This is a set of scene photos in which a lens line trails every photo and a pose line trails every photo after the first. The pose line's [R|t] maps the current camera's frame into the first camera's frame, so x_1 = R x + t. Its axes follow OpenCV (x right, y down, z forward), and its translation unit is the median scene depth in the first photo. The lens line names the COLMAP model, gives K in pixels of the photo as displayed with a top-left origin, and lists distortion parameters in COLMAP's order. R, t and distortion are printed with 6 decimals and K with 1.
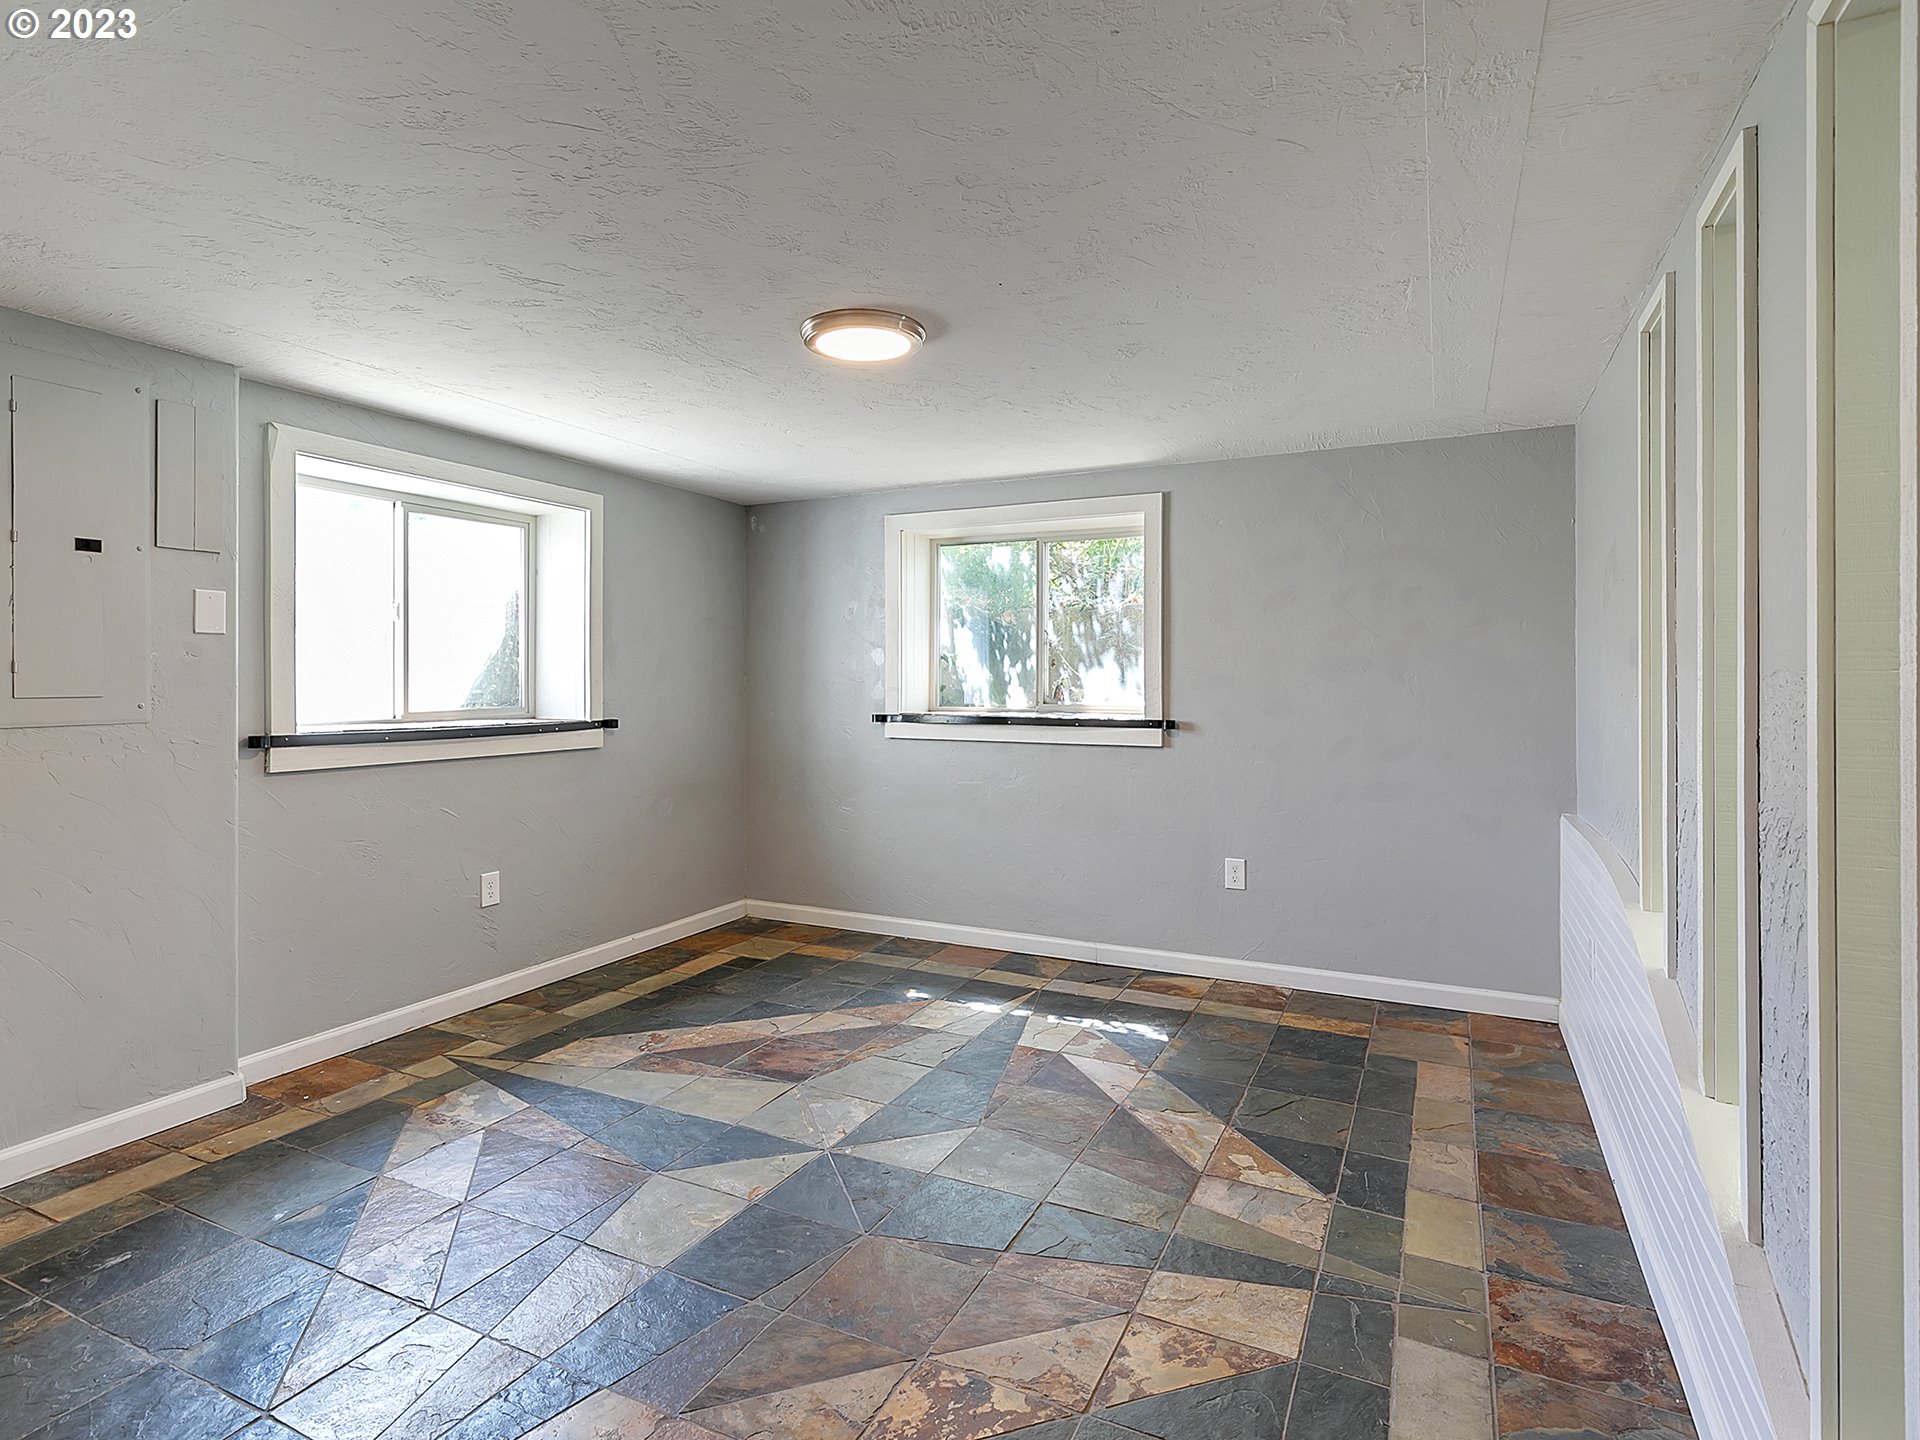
lens RADIAL K [[994.7, 0, 955.7], [0, 994.7, 705.9], [0, 0, 1]] dist [0.001983, 0.000288]
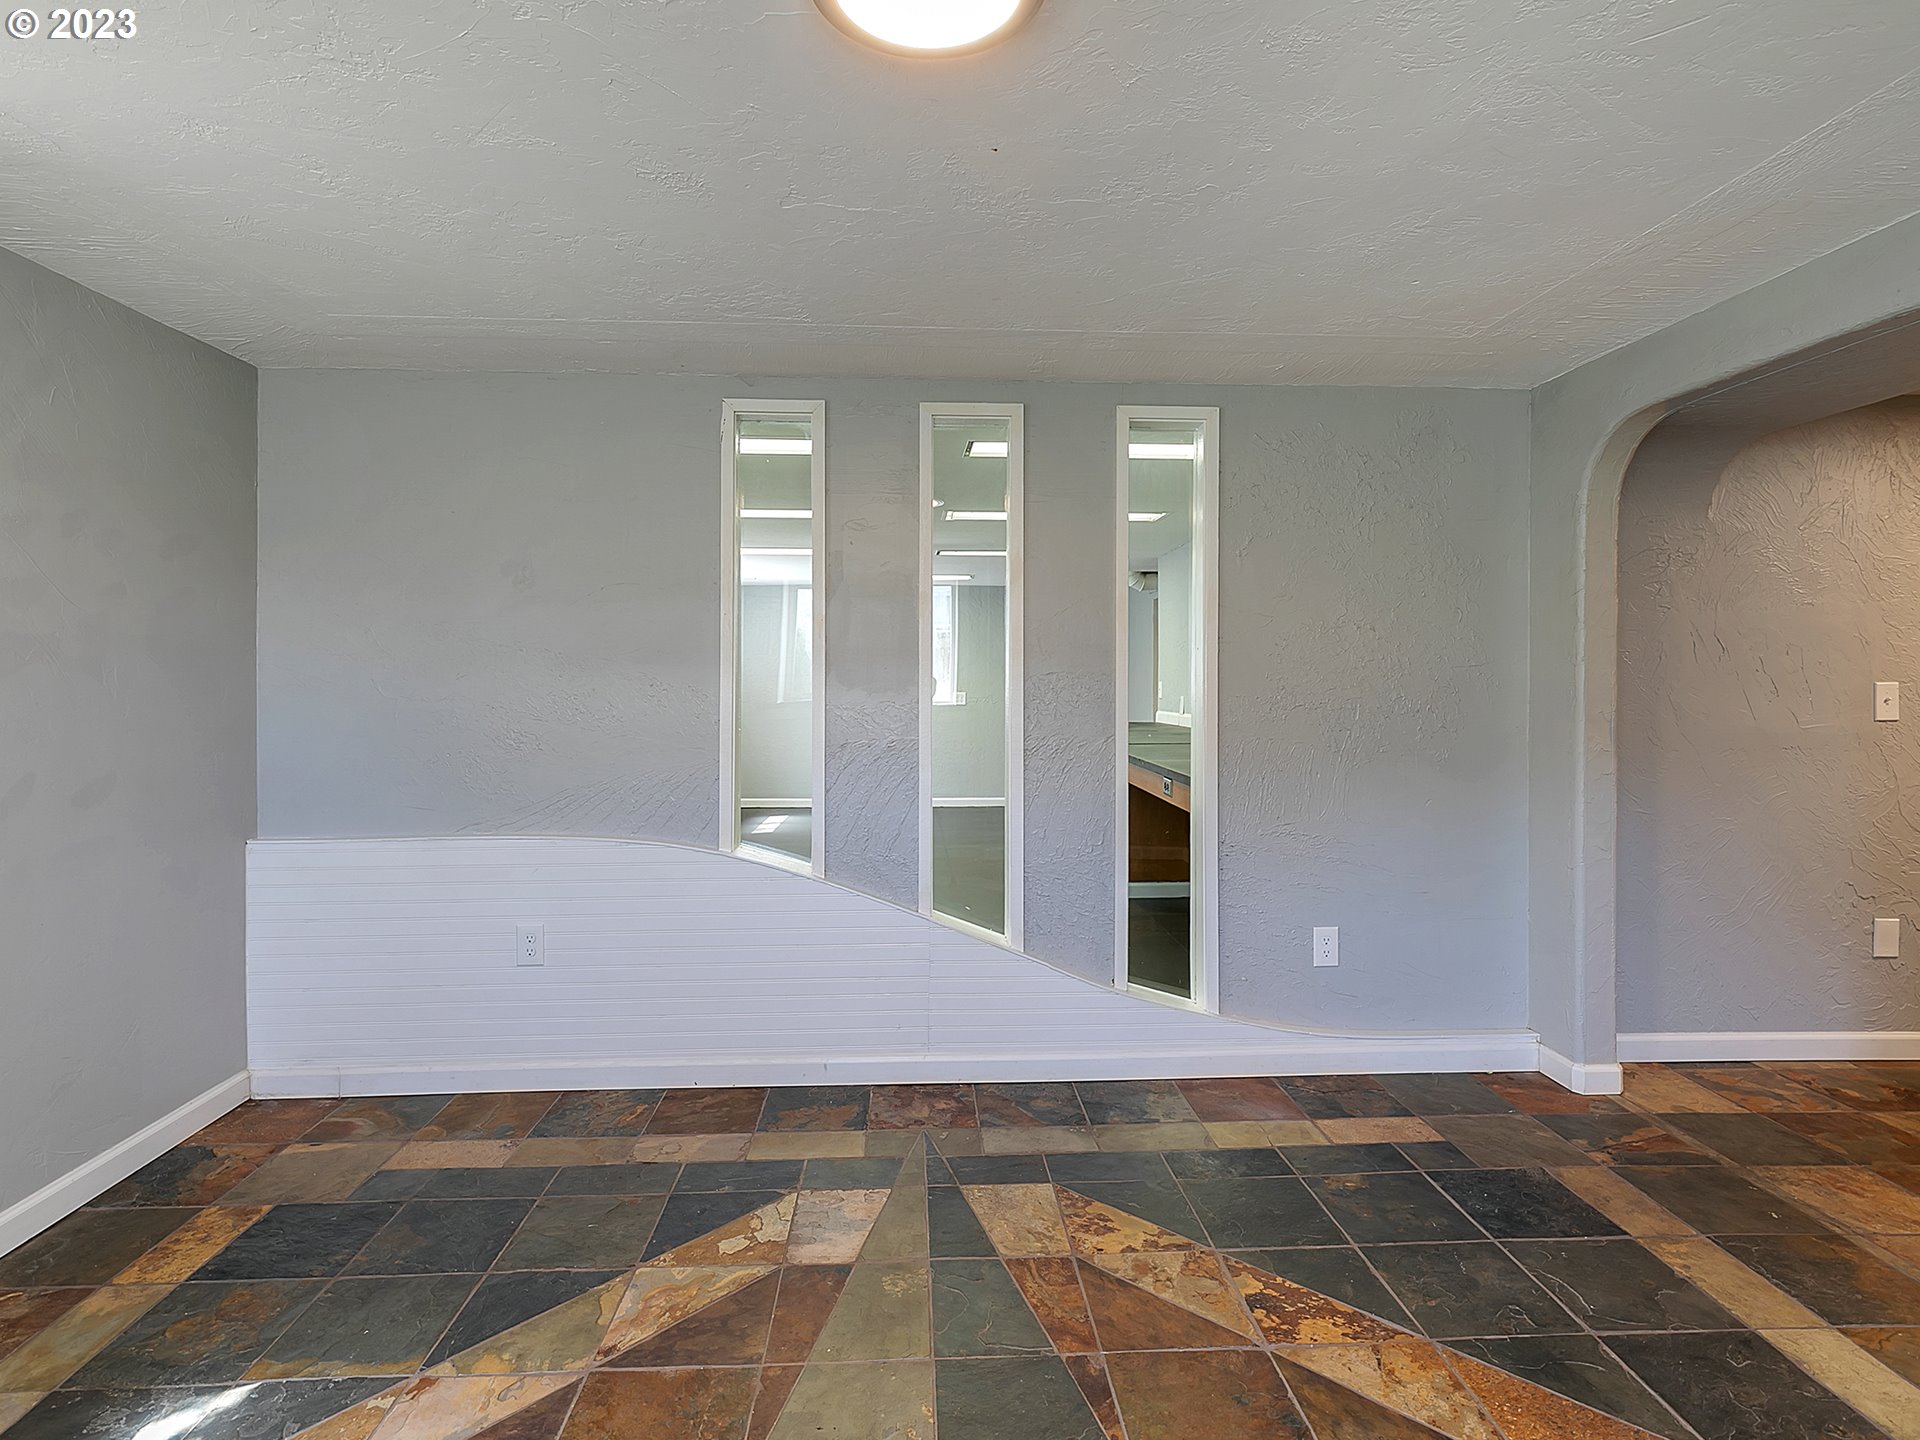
lens RADIAL K [[994.7, 0, 952.9], [0, 994.7, 708.7], [0, 0, 1]] dist [0.001983, 0.000288]
pose [[-0.482655, -0.023602, 0.875492, -0.619887], [0.024546, 0.998880, 0.040460, -0.029620], [-0.875466, 0.041019, -0.481535, 1.442206]]
